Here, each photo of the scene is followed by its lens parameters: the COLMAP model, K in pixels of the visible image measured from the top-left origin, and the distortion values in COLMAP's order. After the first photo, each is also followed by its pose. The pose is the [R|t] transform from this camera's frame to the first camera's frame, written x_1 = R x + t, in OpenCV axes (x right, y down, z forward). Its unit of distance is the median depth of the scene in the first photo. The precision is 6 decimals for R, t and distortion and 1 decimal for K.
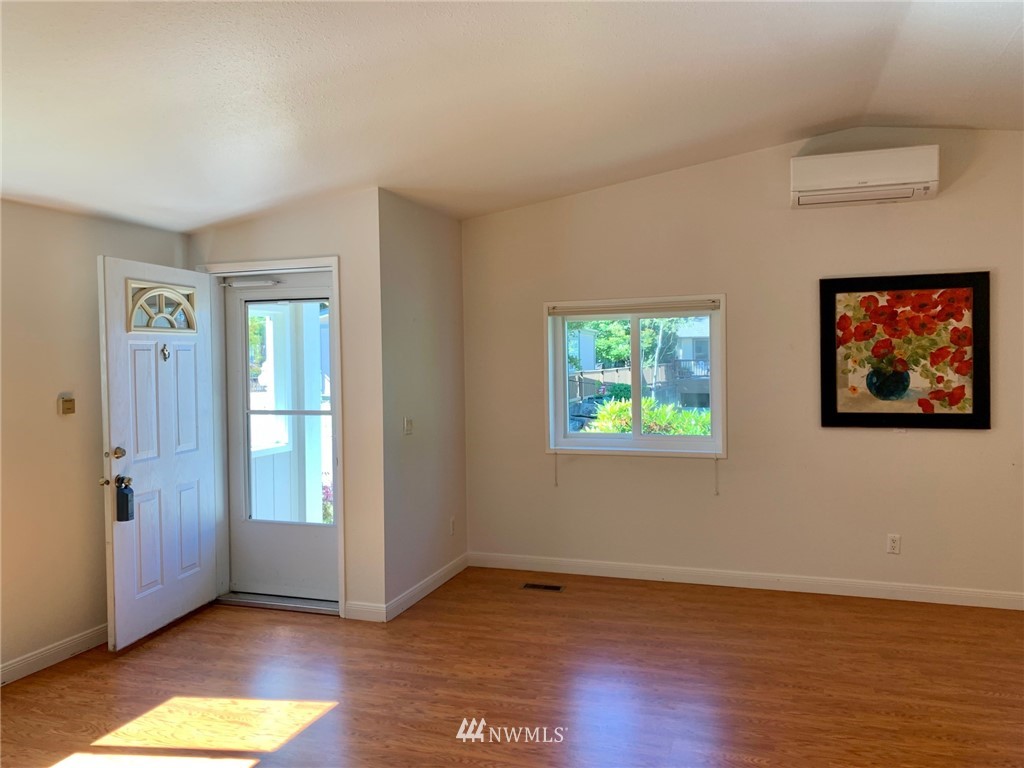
lens RADIAL K [[782.4, 0, 514.5], [0, 782.4, 368.2], [0, 0, 1]] dist [0.026752, -0.029978]
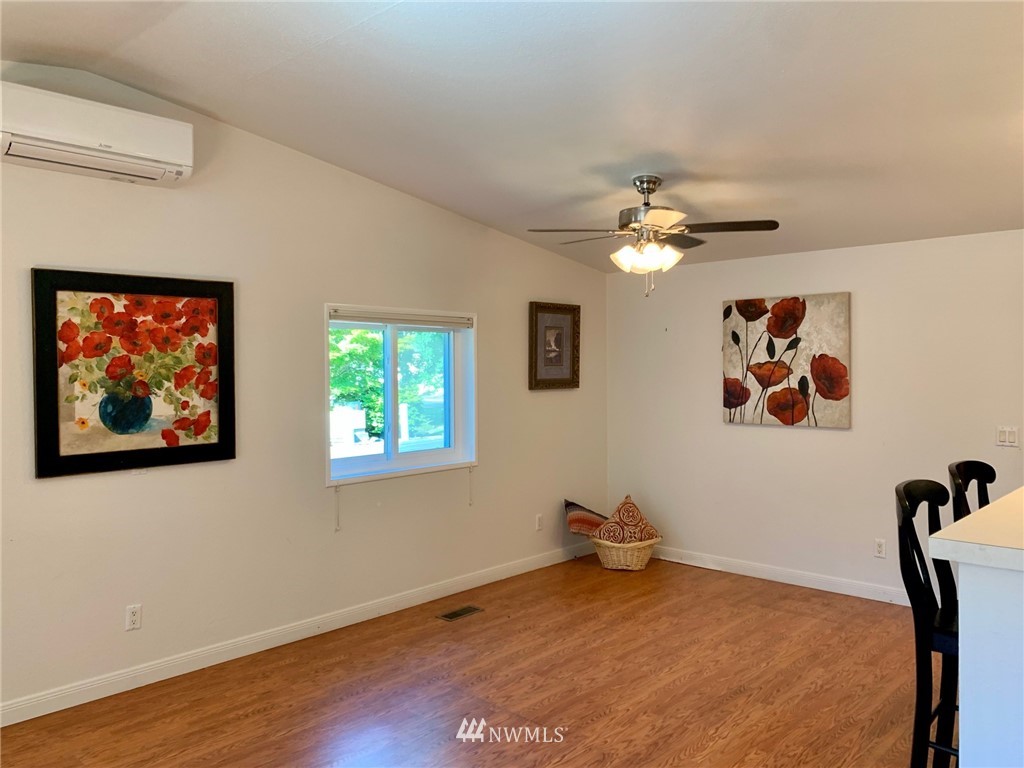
lens RADIAL K [[782.4, 0, 506.3], [0, 782.4, 374.8], [0, 0, 1]] dist [0.026752, -0.029978]
pose [[0.410128, -0.002263, 0.912025, -0.081687], [0.017582, 0.999831, -0.005425, -0.007351], [-0.911858, 0.018260, 0.410098, 0.341992]]
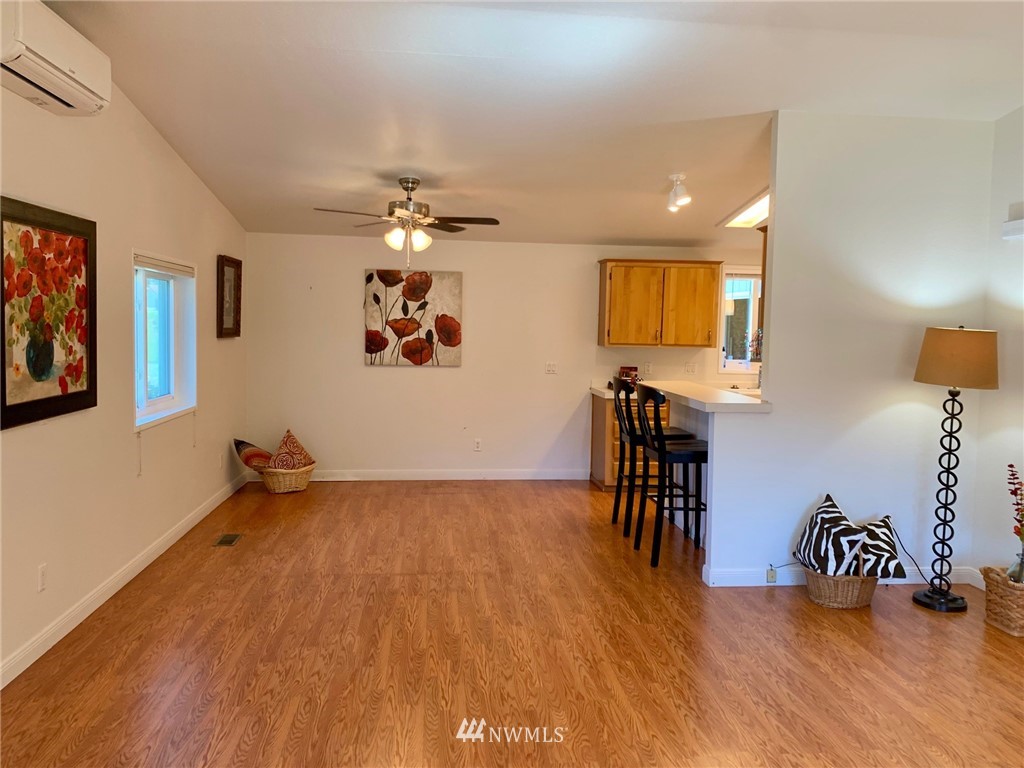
lens RADIAL K [[782.4, 0, 516.8], [0, 782.4, 371.2], [0, 0, 1]] dist [0.026752, -0.029978]
pose [[-0.427330, -0.051811, 0.902610, -0.362517], [-0.001344, 0.998392, 0.056673, -0.009957], [-0.904094, 0.023005, -0.426713, 0.928011]]
